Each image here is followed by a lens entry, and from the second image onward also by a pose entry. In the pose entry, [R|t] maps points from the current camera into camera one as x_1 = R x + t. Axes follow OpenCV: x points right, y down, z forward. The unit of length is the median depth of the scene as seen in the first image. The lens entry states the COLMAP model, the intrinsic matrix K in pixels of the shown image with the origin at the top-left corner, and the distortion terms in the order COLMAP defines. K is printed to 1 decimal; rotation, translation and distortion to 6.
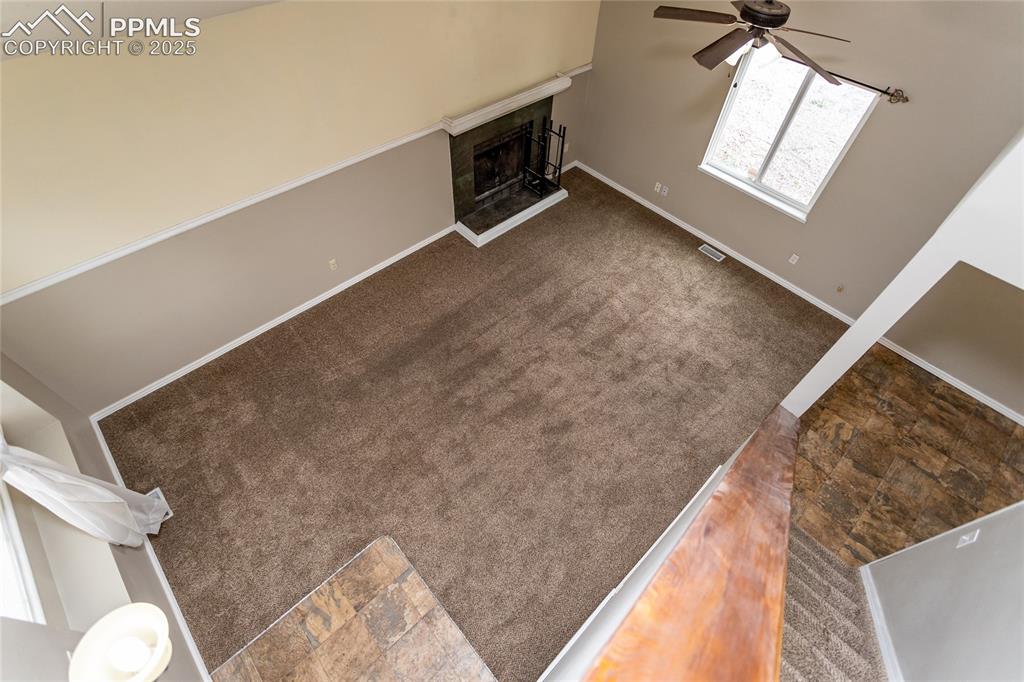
lens RADIAL K [[482.2, 0, 510.5], [0, 482.2, 333.2], [0, 0, 1]] dist [0.002356, 0.000265]
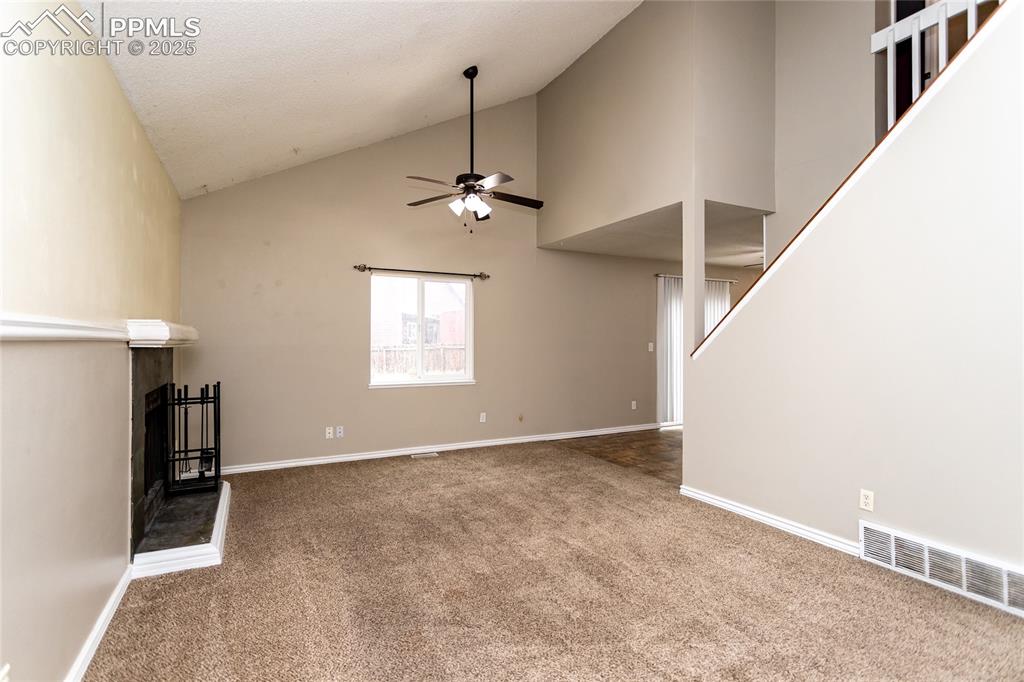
lens RADIAL K [[497.4, 0, 508.7], [0, 497.4, 339.9], [0, 0, 1]] dist [0.004056, 0.000768]
pose [[0.261958, -0.019824, 0.964876, -0.549315], [0.751991, 0.630835, -0.191200, 0.001354], [-0.604887, 0.775664, 0.180159, 0.626110]]
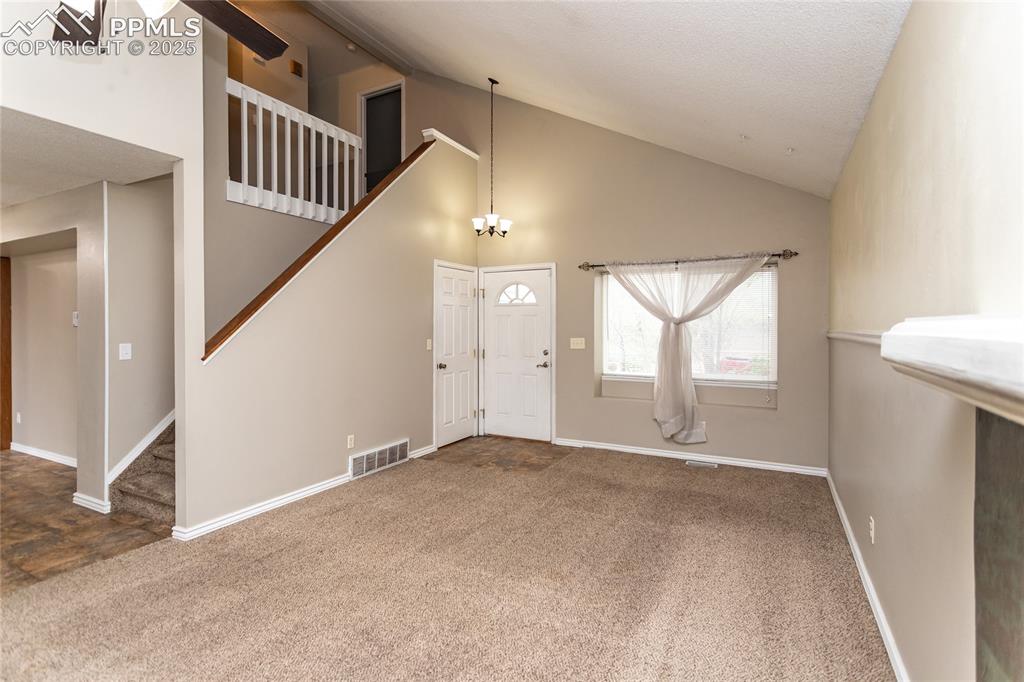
lens RADIAL K [[494.3, 0, 516.6], [0, 494.3, 332.3], [0, 0, 1]] dist [0.004535, 0.002023]
pose [[-0.940071, -0.021340, -0.340312, 0.164917], [-0.278912, 0.622256, 0.731441, -0.543642], [0.196152, 0.782523, -0.590916, 1.062506]]
